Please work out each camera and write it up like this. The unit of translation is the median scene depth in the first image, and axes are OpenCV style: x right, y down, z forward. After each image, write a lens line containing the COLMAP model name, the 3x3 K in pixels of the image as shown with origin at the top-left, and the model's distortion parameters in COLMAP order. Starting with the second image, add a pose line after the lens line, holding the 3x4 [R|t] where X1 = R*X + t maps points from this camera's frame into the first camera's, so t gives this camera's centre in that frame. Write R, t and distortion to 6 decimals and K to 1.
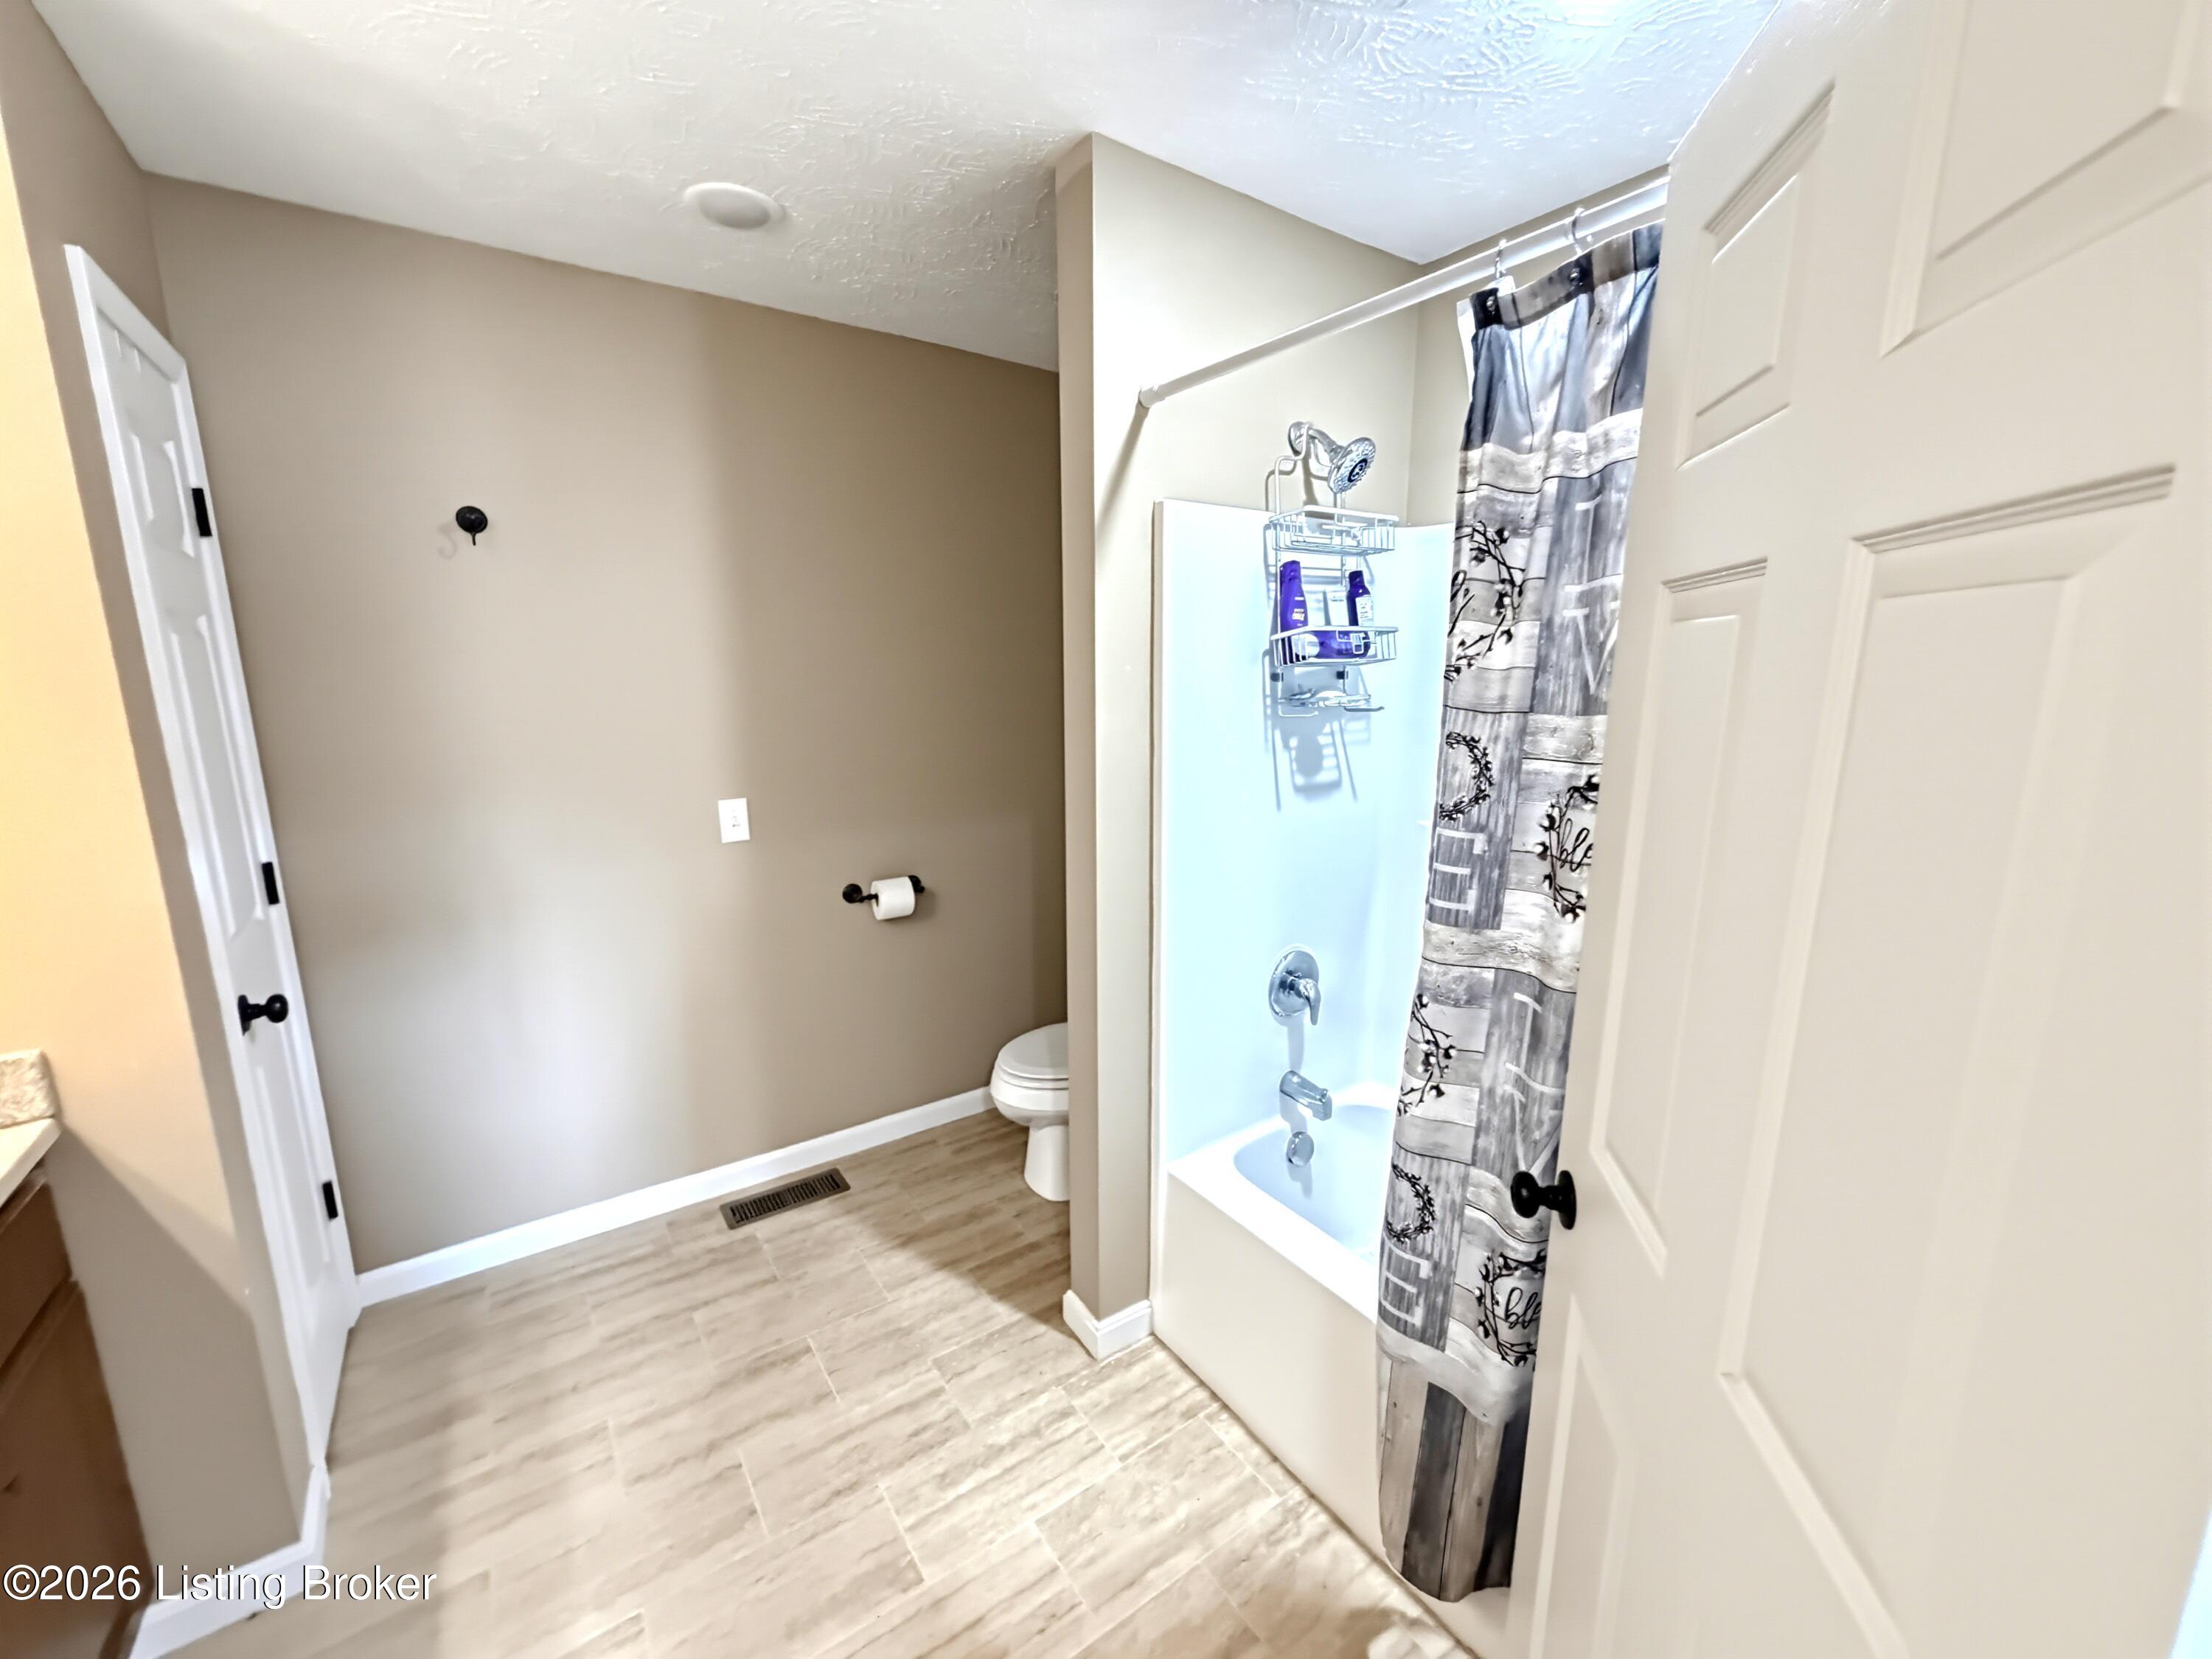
lens RADIAL K [[876.1, 0, 1106.0], [0, 876.1, 829.5], [0, 0, 1]] dist [0.001644, 0.000450]
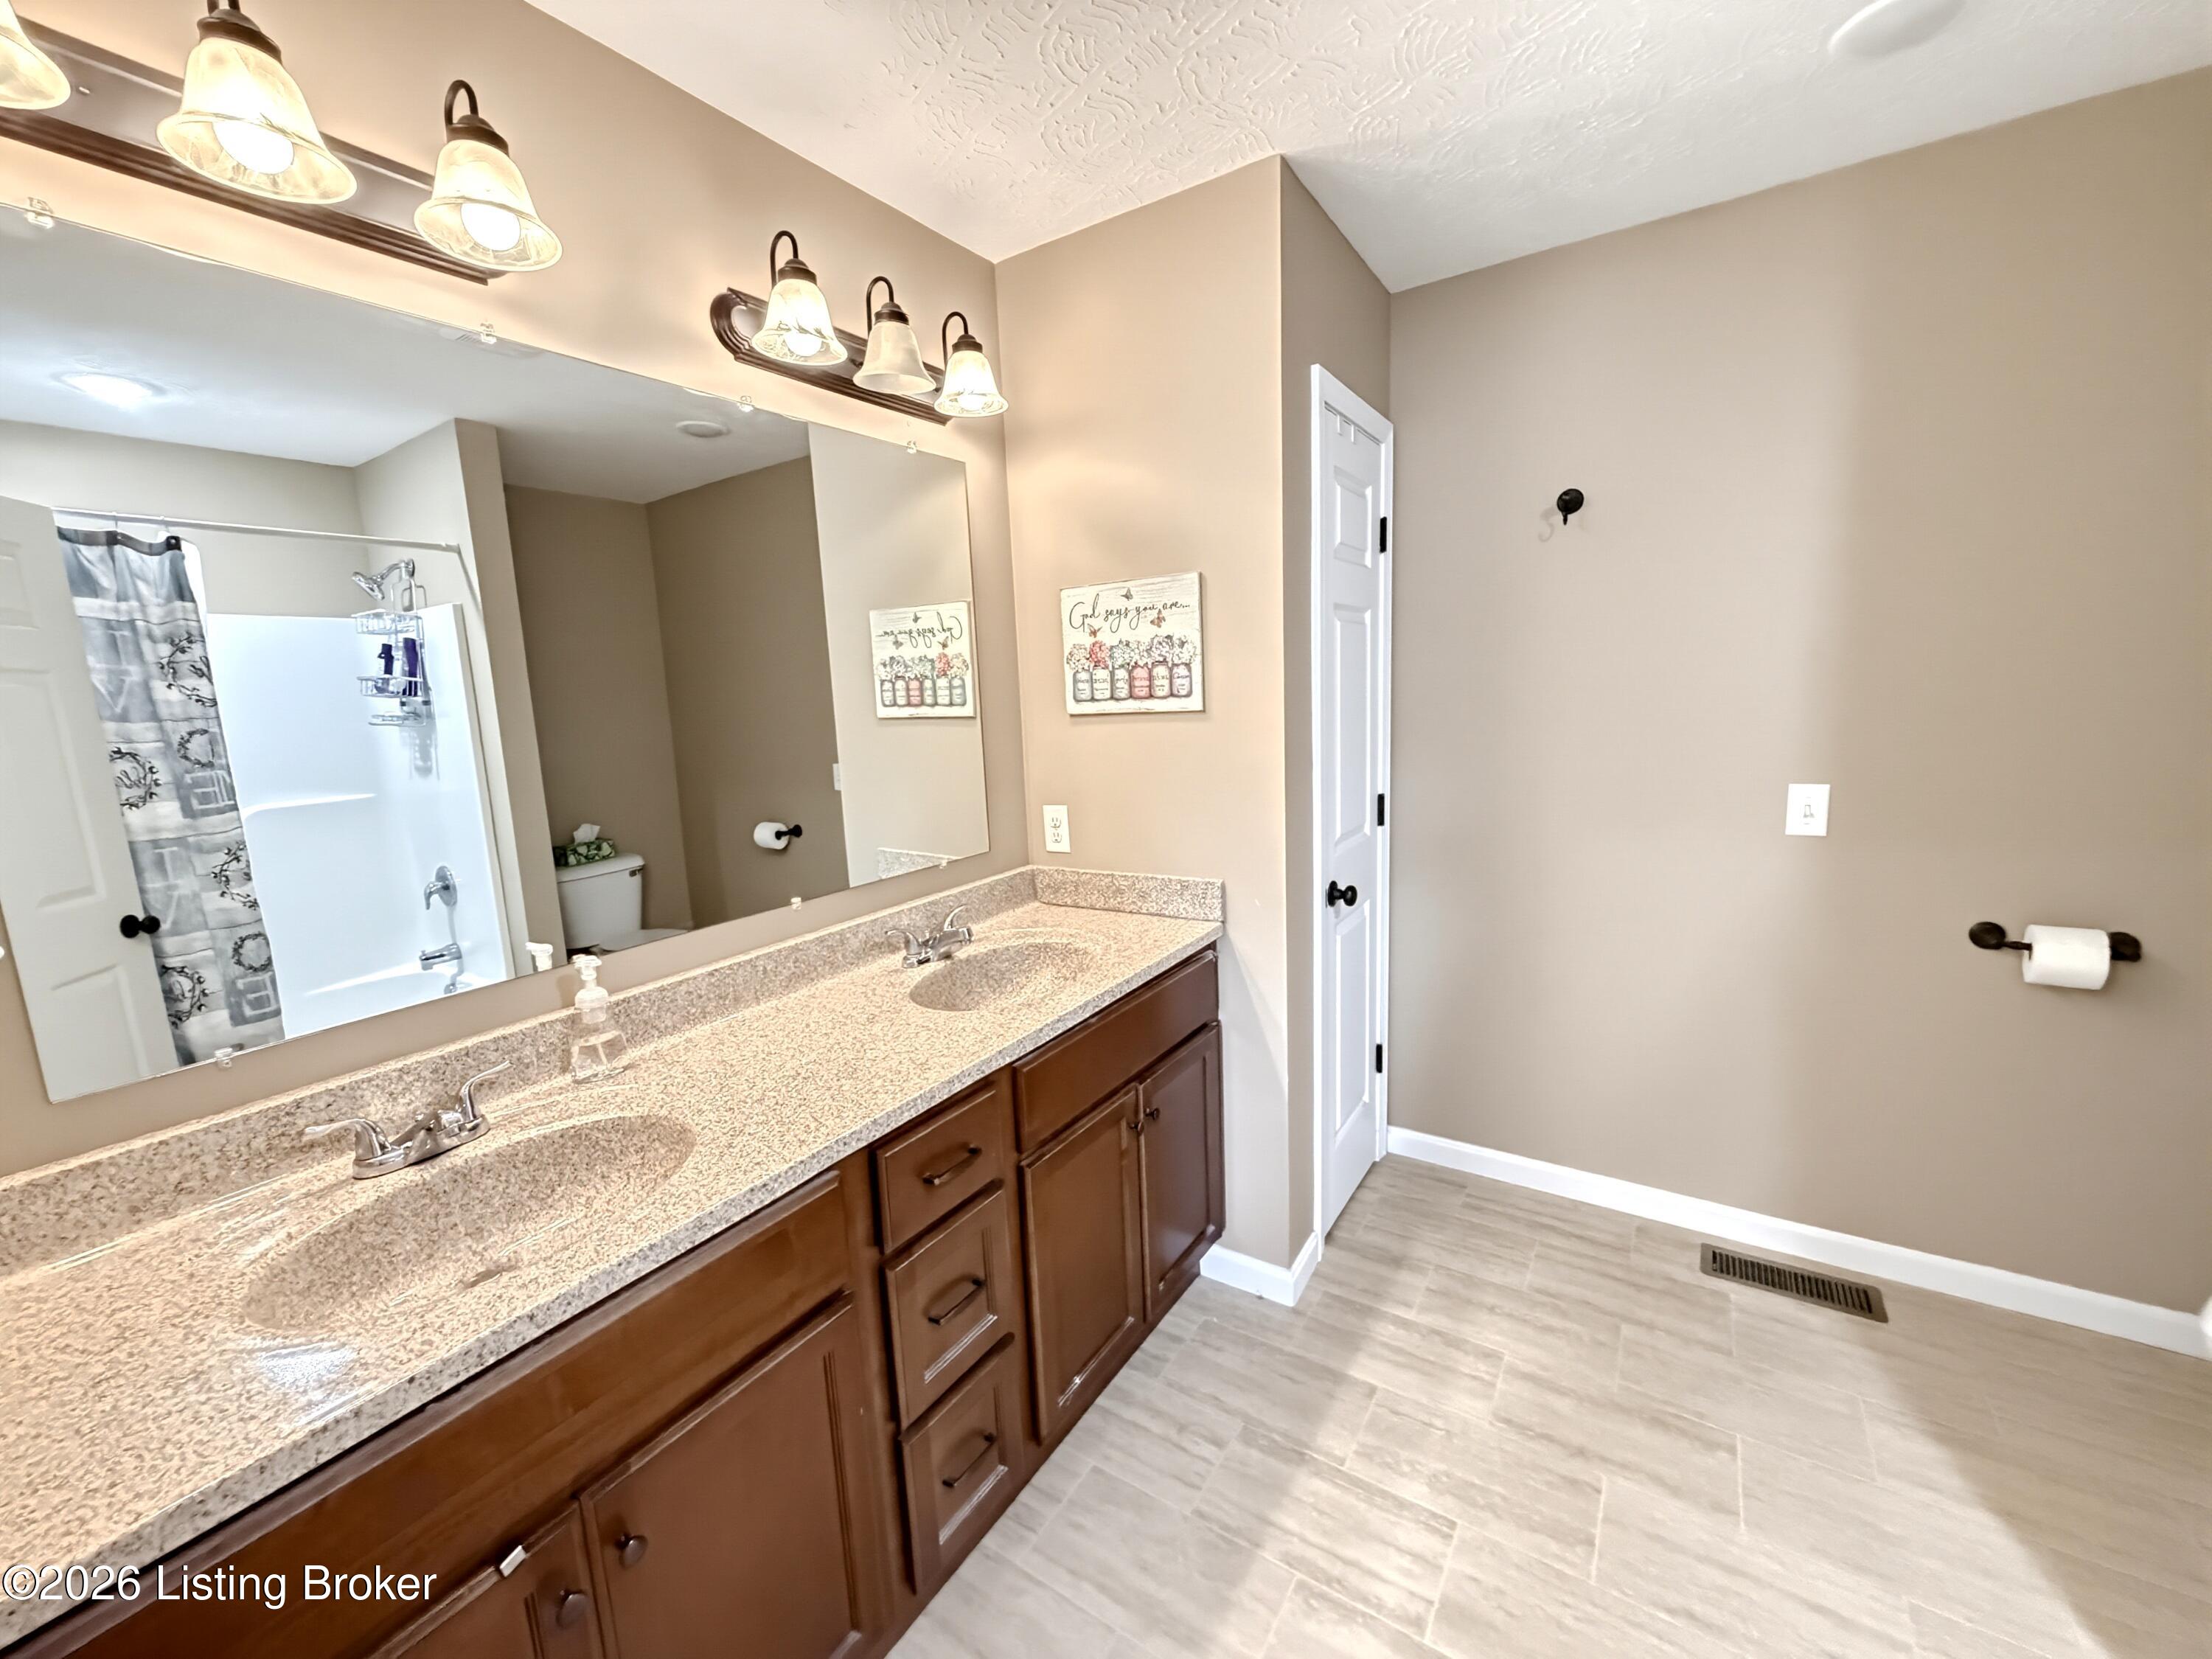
lens RADIAL K [[890.5, 0, 1117.7], [0, 890.5, 832.0], [0, 0, 1]] dist [0.001984, 0.000466]
pose [[0.374107, 0.127821, -0.918534, 0.136914], [-0.129401, 0.987962, 0.084778, 0.029605], [0.918313, 0.087143, 0.386144, 0.106179]]
